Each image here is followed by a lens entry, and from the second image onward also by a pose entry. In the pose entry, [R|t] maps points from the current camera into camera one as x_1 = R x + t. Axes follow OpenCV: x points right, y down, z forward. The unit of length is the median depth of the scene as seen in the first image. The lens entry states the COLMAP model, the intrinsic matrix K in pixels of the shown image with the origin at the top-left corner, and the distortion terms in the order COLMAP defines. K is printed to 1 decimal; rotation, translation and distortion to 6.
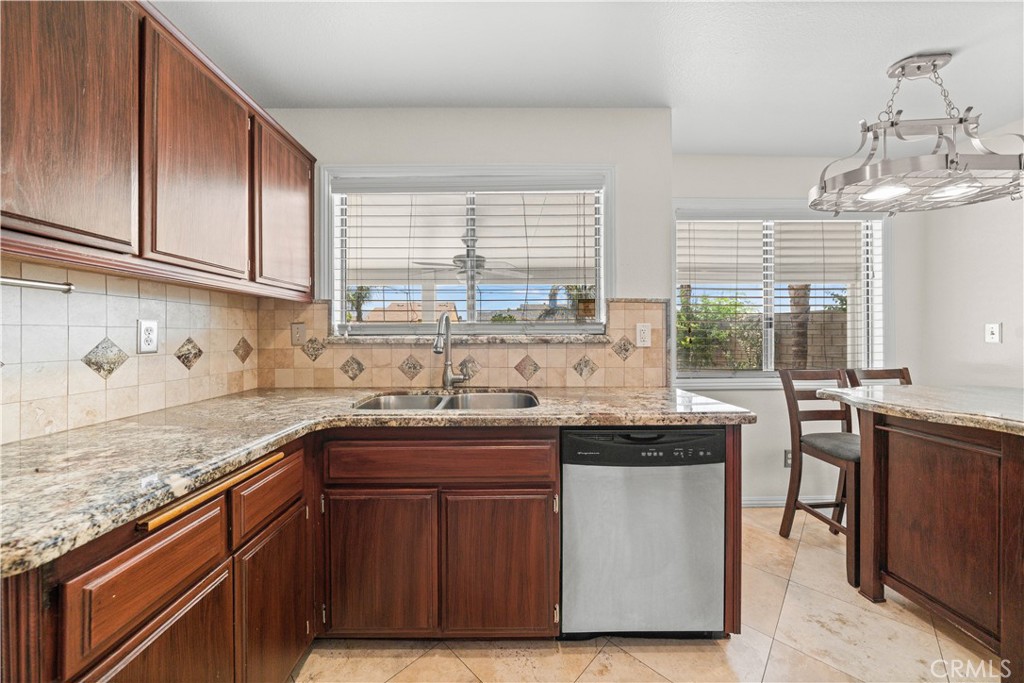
lens RADIAL K [[353.4, 0, 507.2], [0, 353.4, 333.9], [0, 0, 1]] dist [-0.005332, -0.000228]
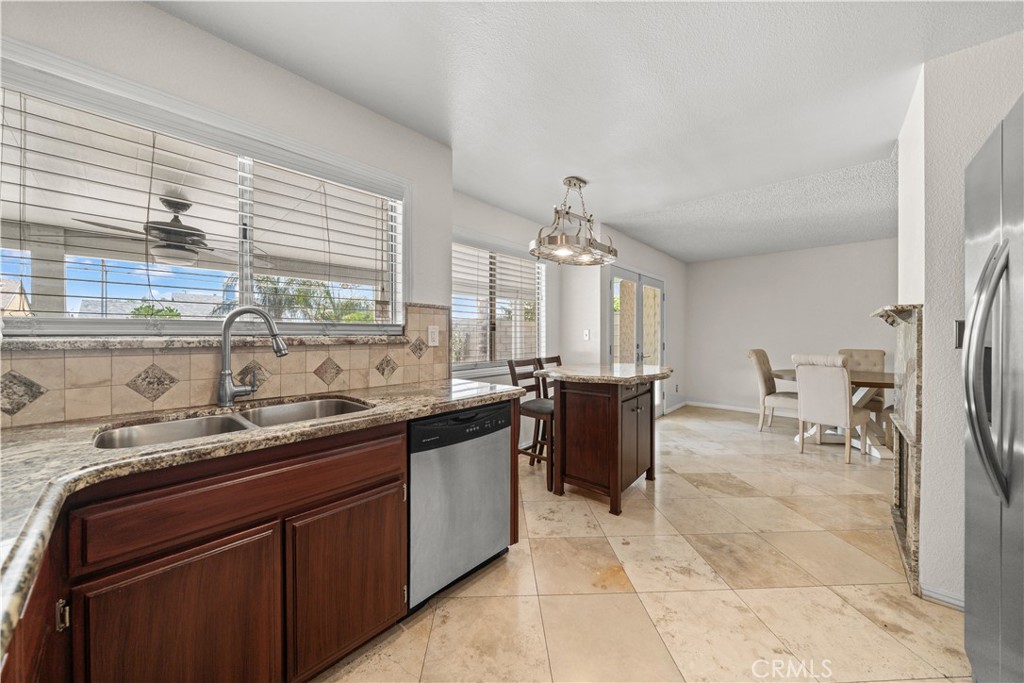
lens RADIAL K [[353.4, 0, 507.2], [0, 353.4, 333.9], [0, 0, 1]] dist [-0.005332, -0.000228]
pose [[0.686191, 0.004922, 0.727405, -0.338817], [-0.003982, 0.999988, -0.003010, -0.001342], [-0.727410, -0.000831, 0.686202, 0.025310]]
